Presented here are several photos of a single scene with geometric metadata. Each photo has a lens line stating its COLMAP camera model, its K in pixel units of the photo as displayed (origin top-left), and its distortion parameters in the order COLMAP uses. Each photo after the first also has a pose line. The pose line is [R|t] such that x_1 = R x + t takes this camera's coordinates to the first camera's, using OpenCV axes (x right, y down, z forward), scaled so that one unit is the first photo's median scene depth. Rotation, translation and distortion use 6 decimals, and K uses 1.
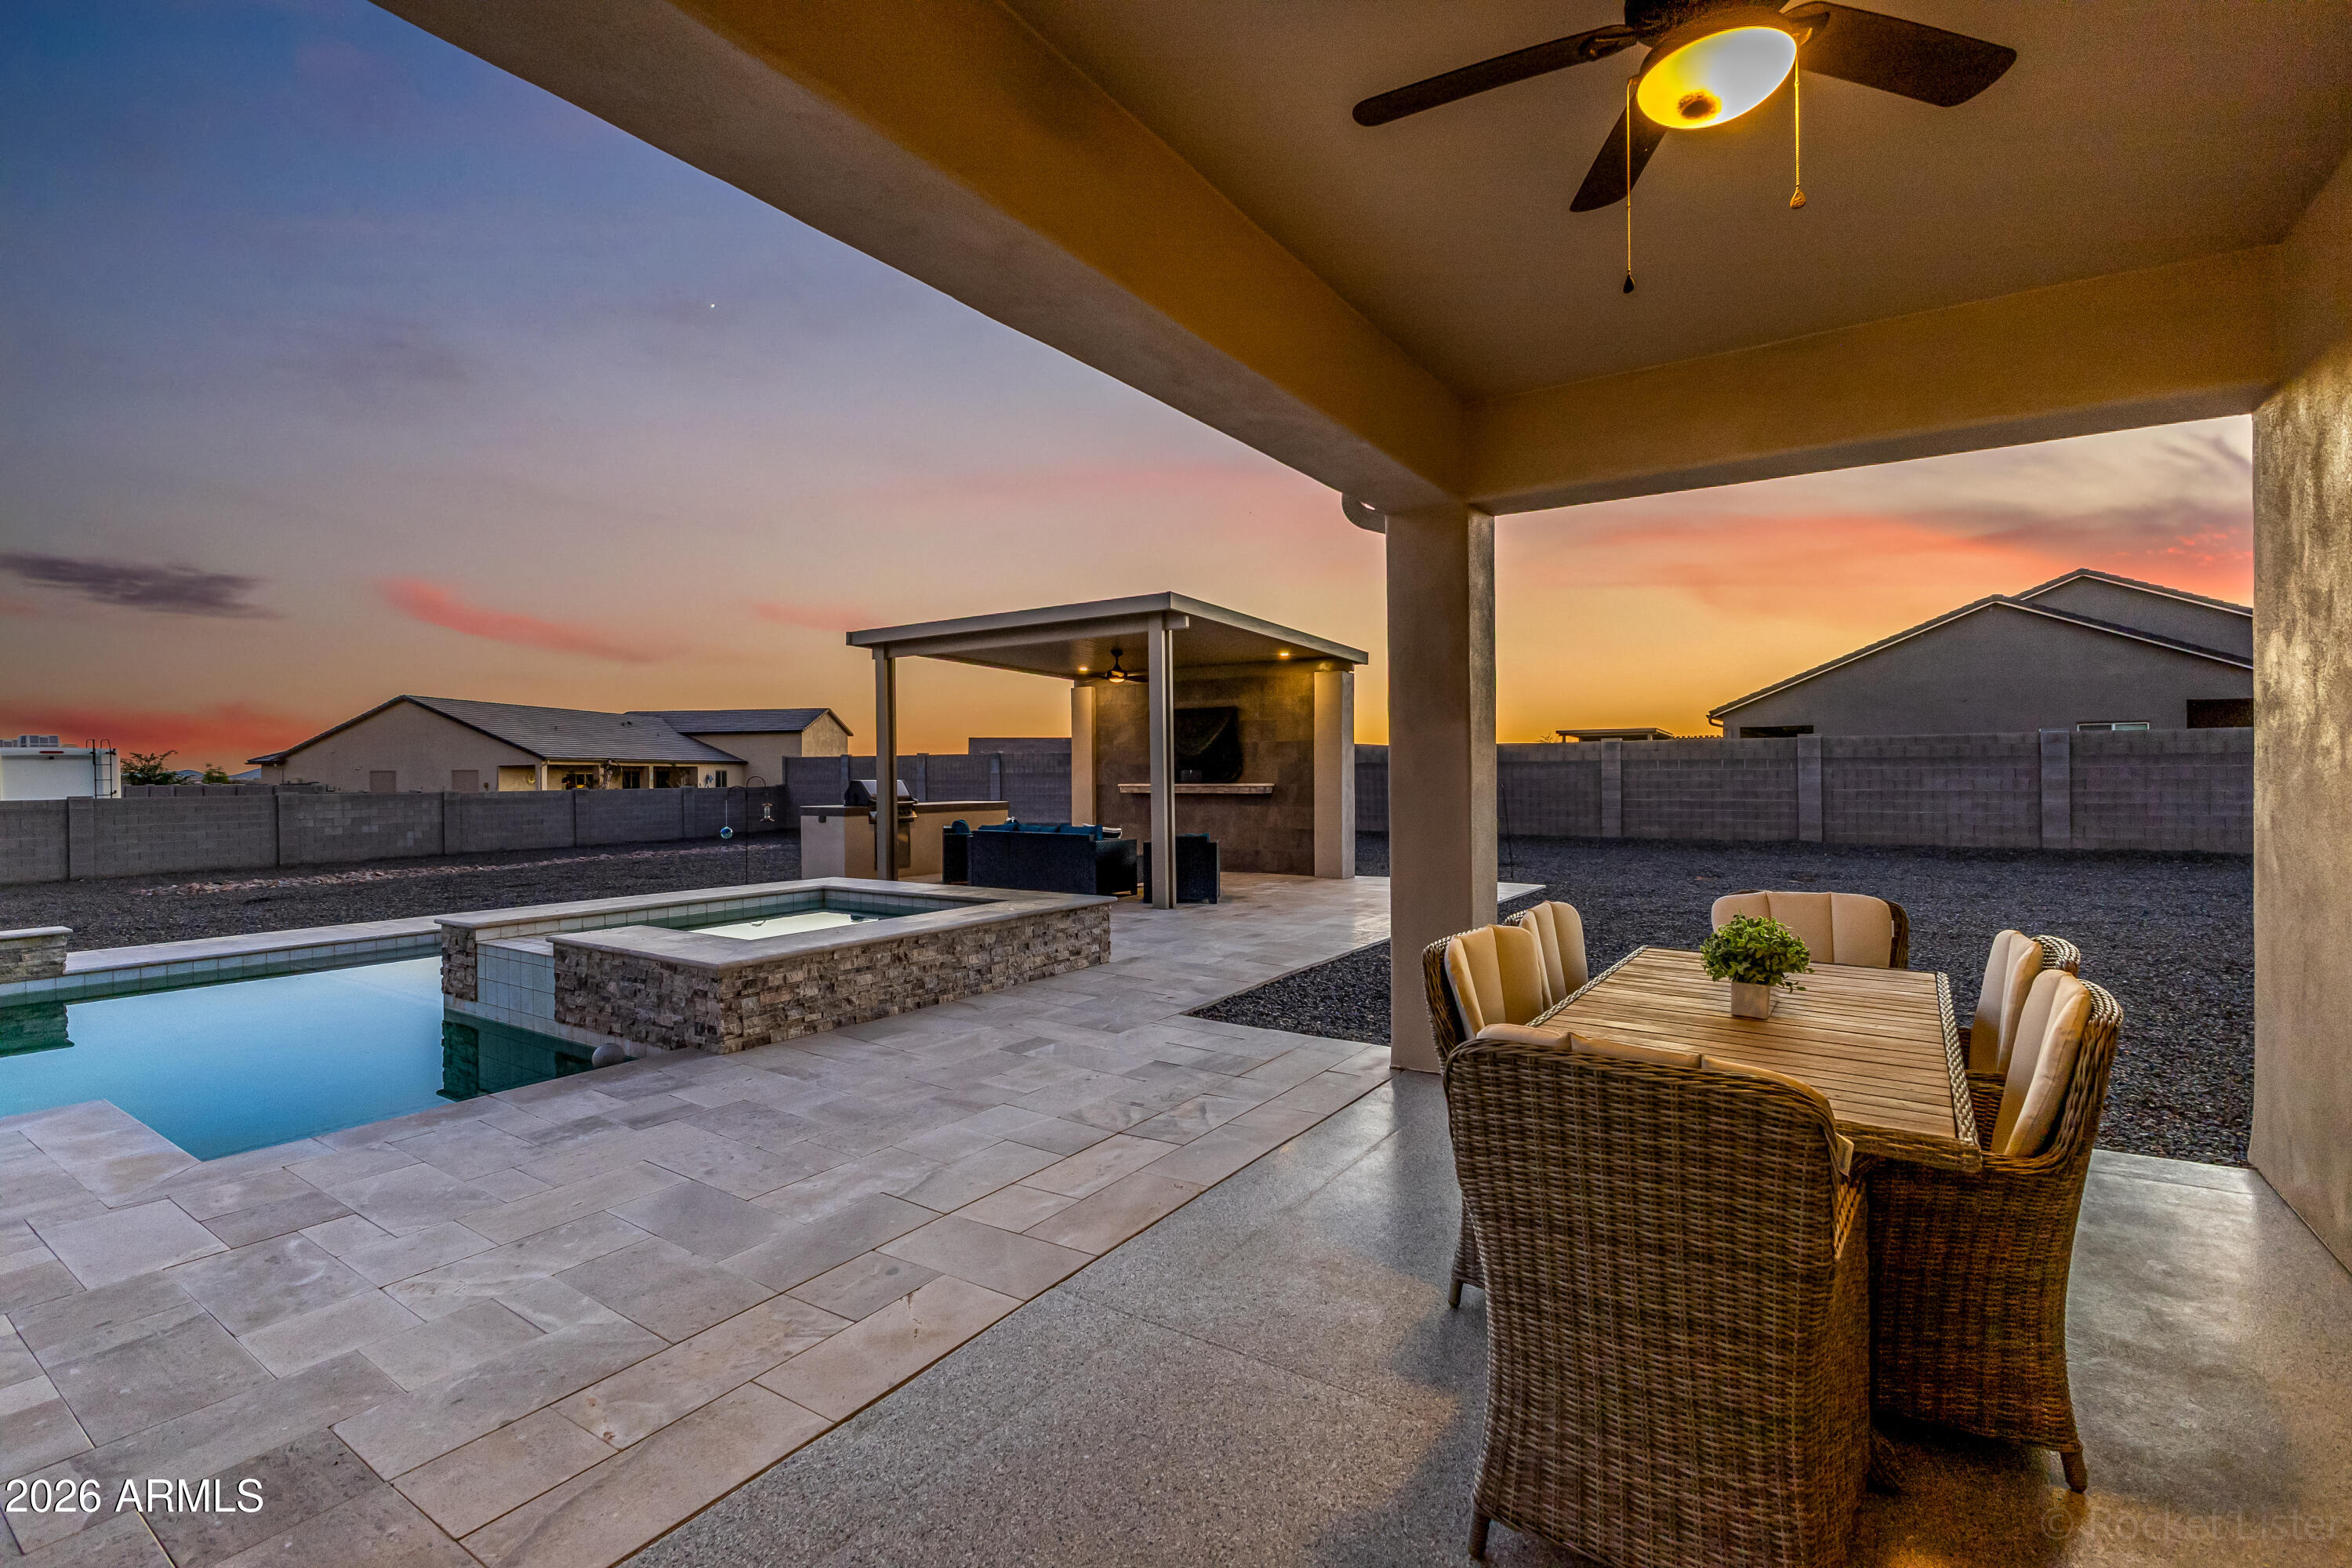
lens RADIAL K [[1053.2, 0, 1183.8], [0, 1053.2, 793.2], [0, 0, 1]] dist [-0.003650, 0.000530]
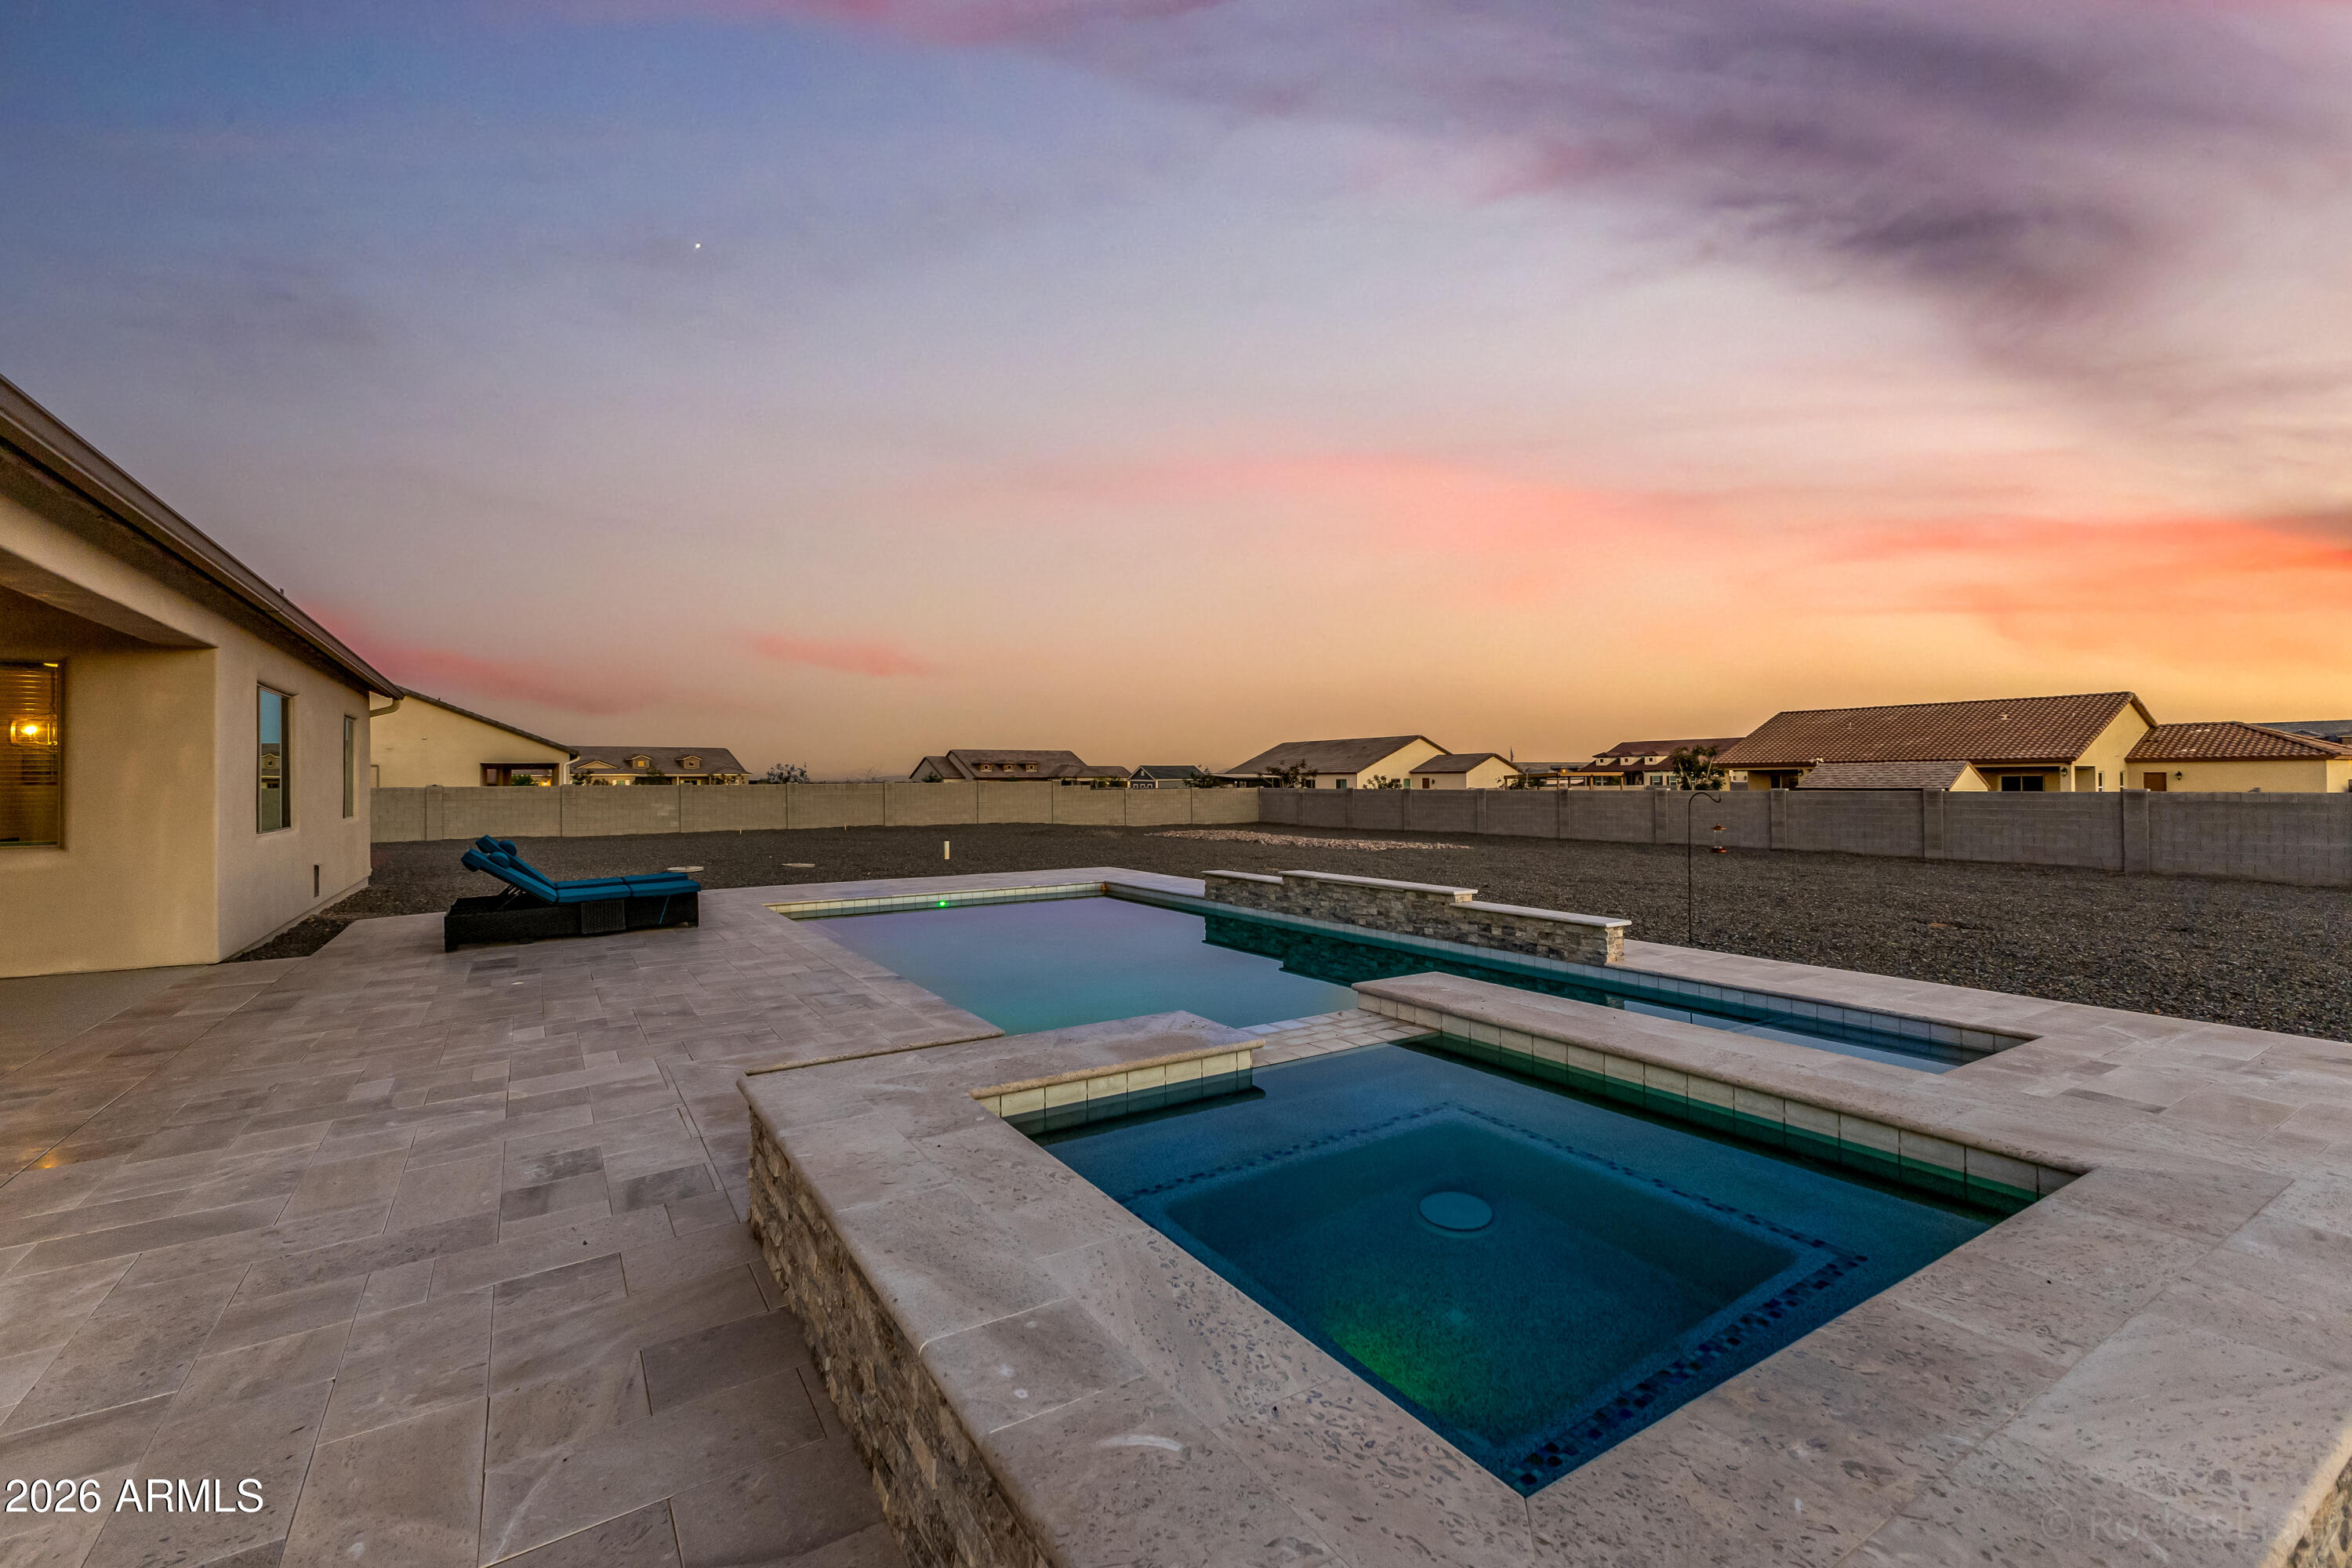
lens RADIAL K [[1015.8, 0, 1178.9], [0, 1015.8, 795.0], [0, 0, 1]] dist [0.011245, -0.003216]
pose [[-0.398789, 0.024879, -0.916705, 0.008999], [-0.007870, 0.999502, 0.030549, -0.012339], [0.917009, 0.019397, -0.398395, 0.521515]]
